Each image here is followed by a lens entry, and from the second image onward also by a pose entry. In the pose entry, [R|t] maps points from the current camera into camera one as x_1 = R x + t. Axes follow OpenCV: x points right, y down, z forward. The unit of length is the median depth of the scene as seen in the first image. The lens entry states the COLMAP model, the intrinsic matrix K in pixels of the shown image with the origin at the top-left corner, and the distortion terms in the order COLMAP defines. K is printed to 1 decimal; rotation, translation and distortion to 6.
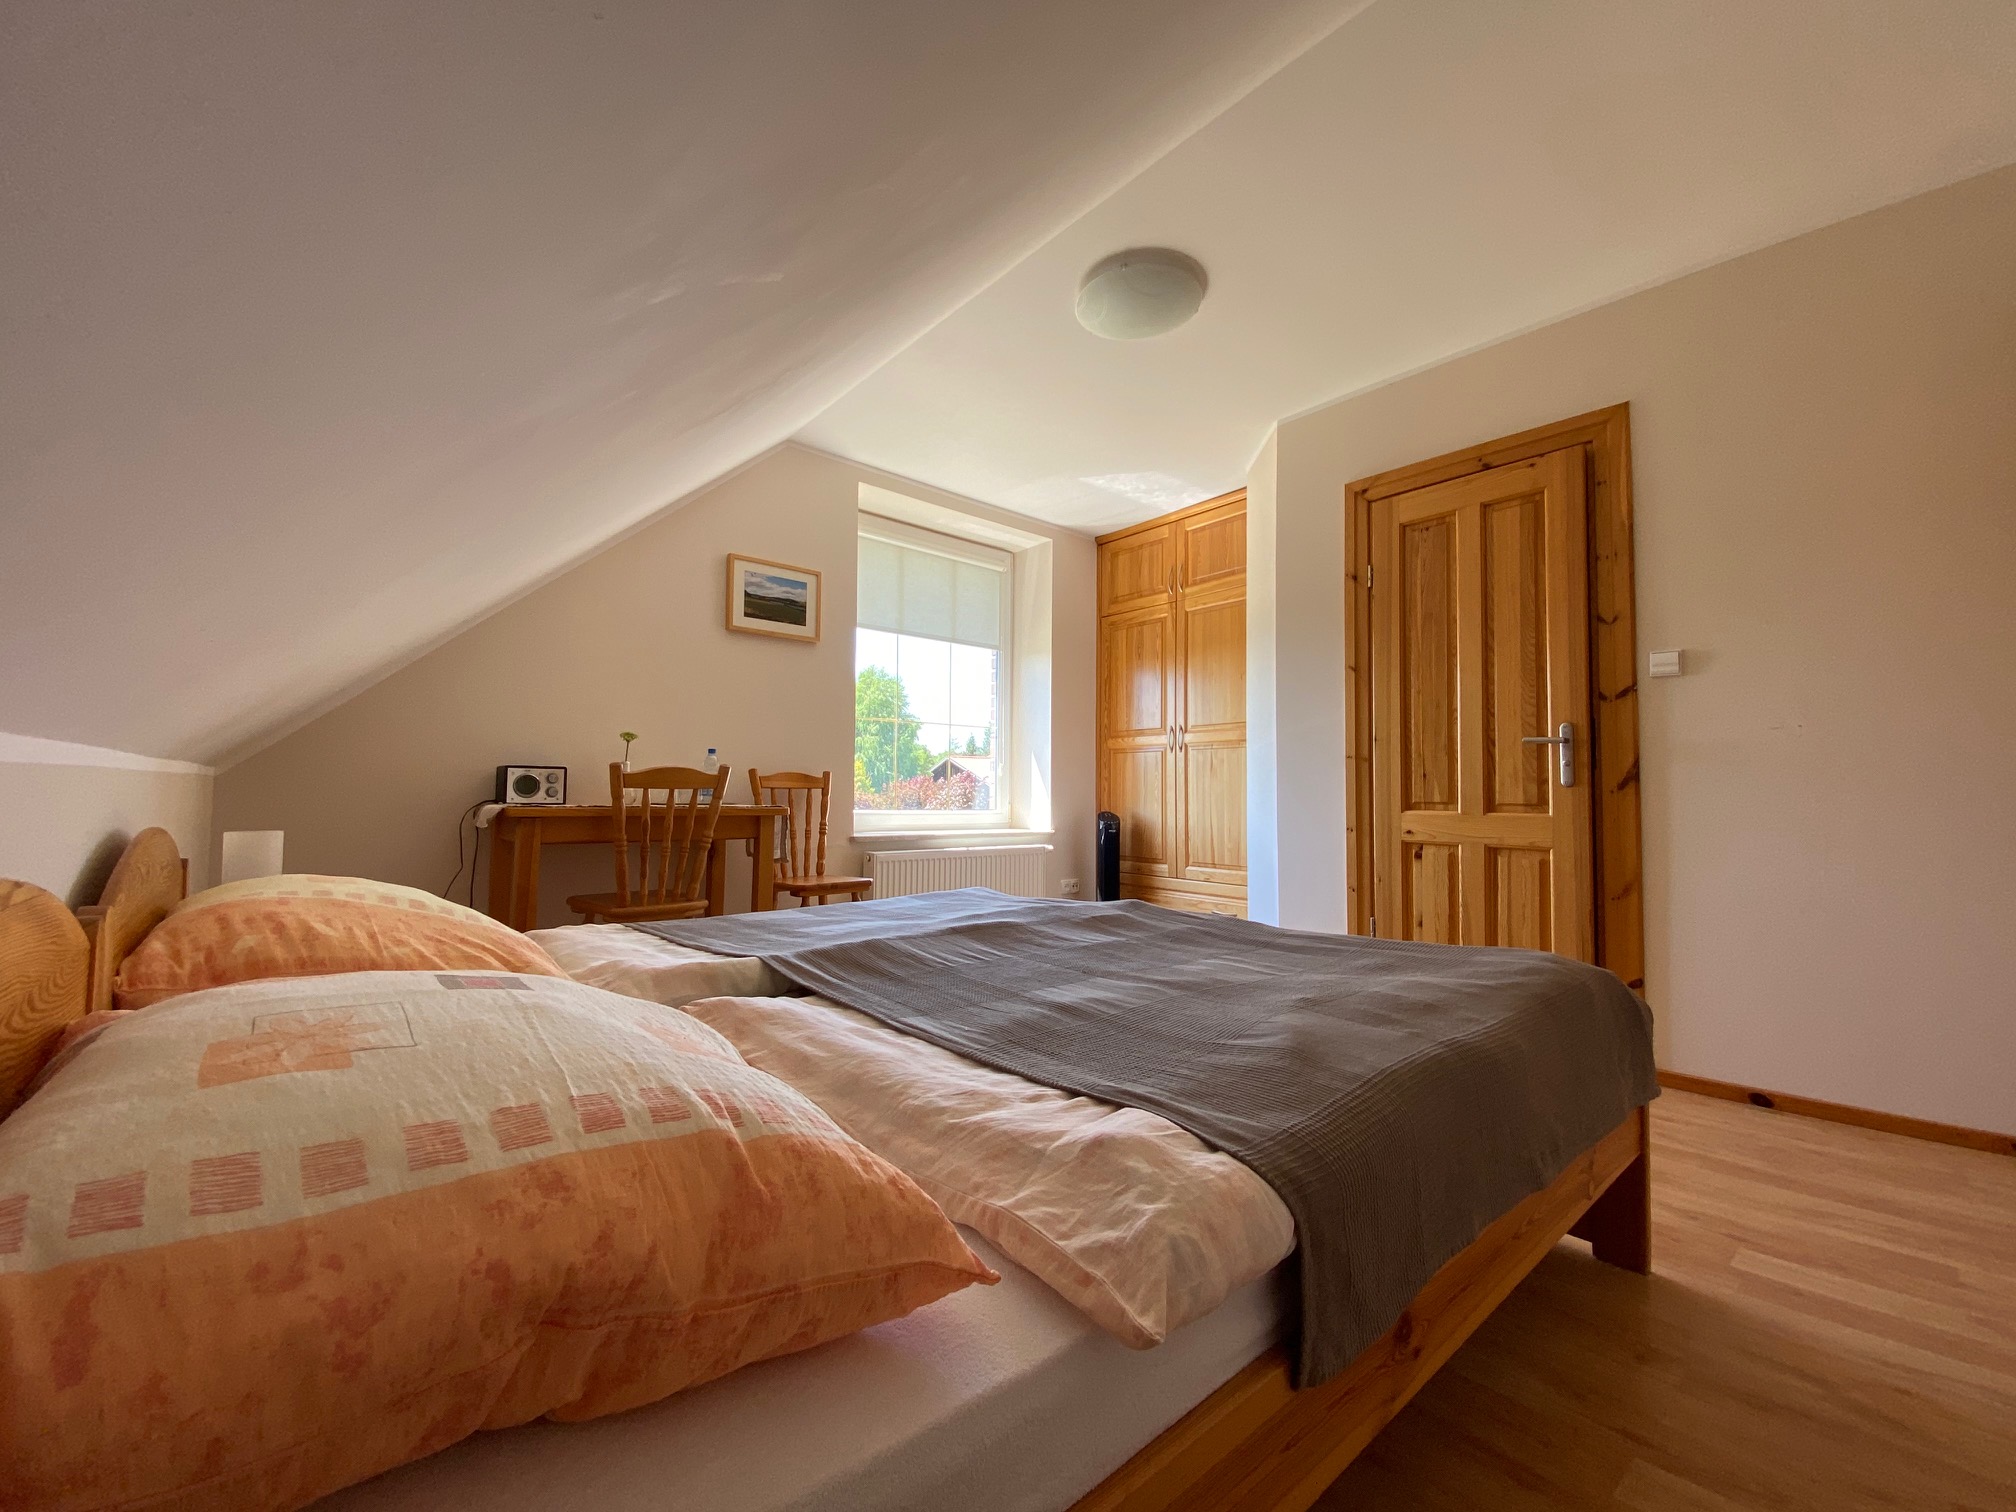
lens RADIAL K [[826.2, 0, 1004.6], [0, 826.2, 752.6], [0, 0, 1]] dist [0.002429, -0.000090]
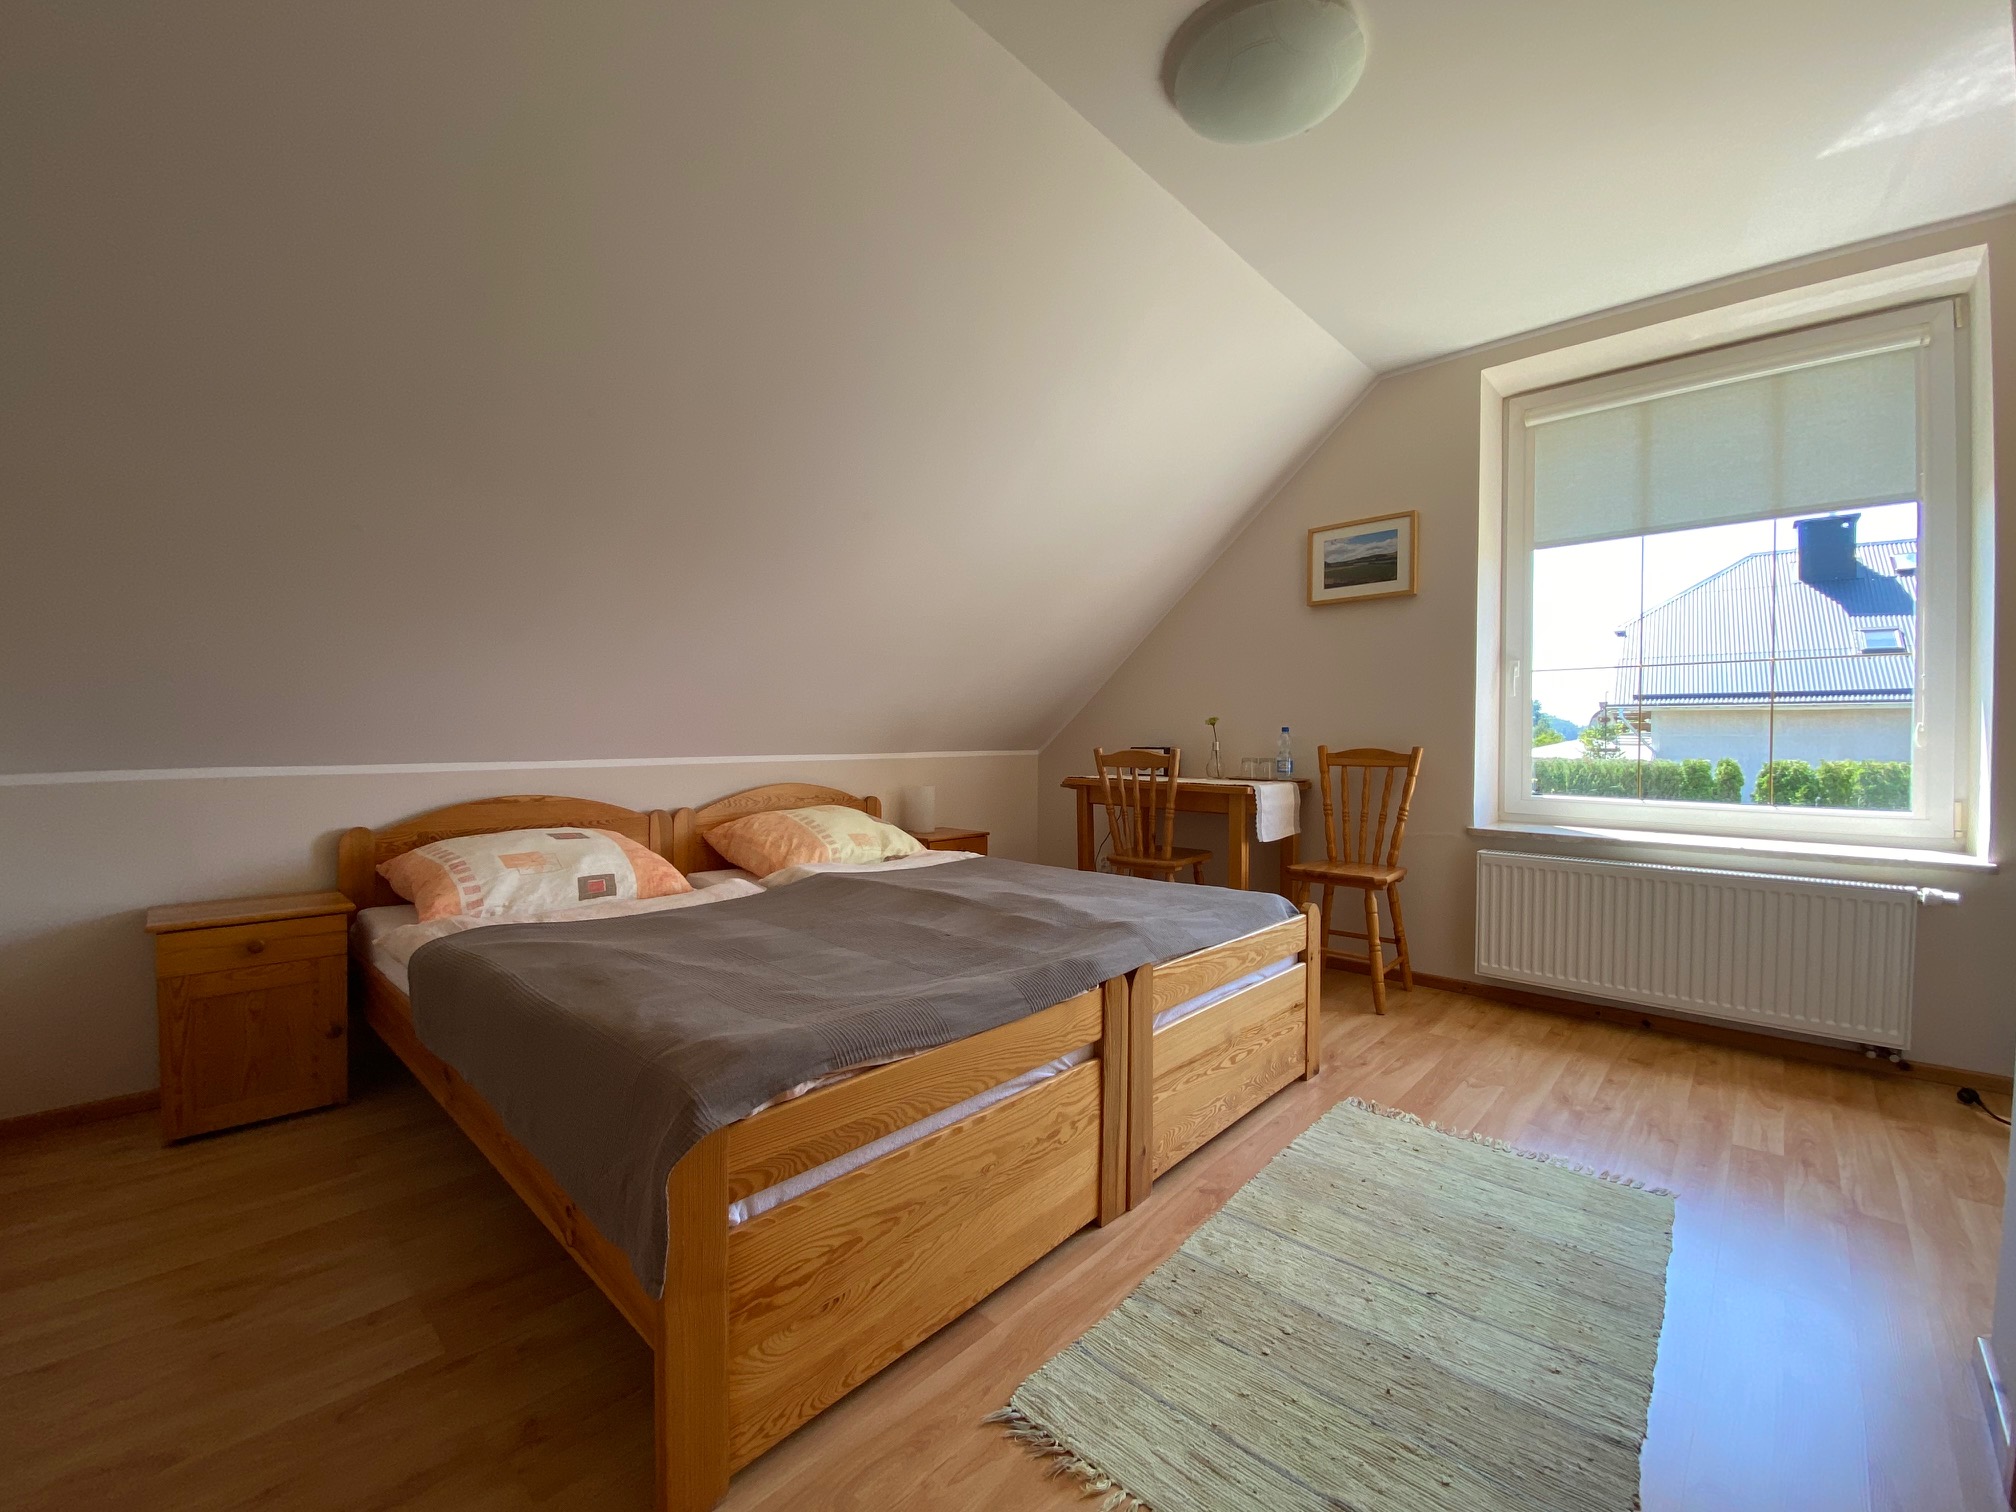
lens RADIAL K [[826.2, 0, 1004.9], [0, 826.2, 755.6], [0, 0, 1]] dist [0.002429, -0.000090]
pose [[0.092173, -0.002899, -0.995739, 0.600681], [0.046401, 0.998922, 0.001387, 0.011172], [0.994661, -0.046331, 0.092208, 0.517074]]
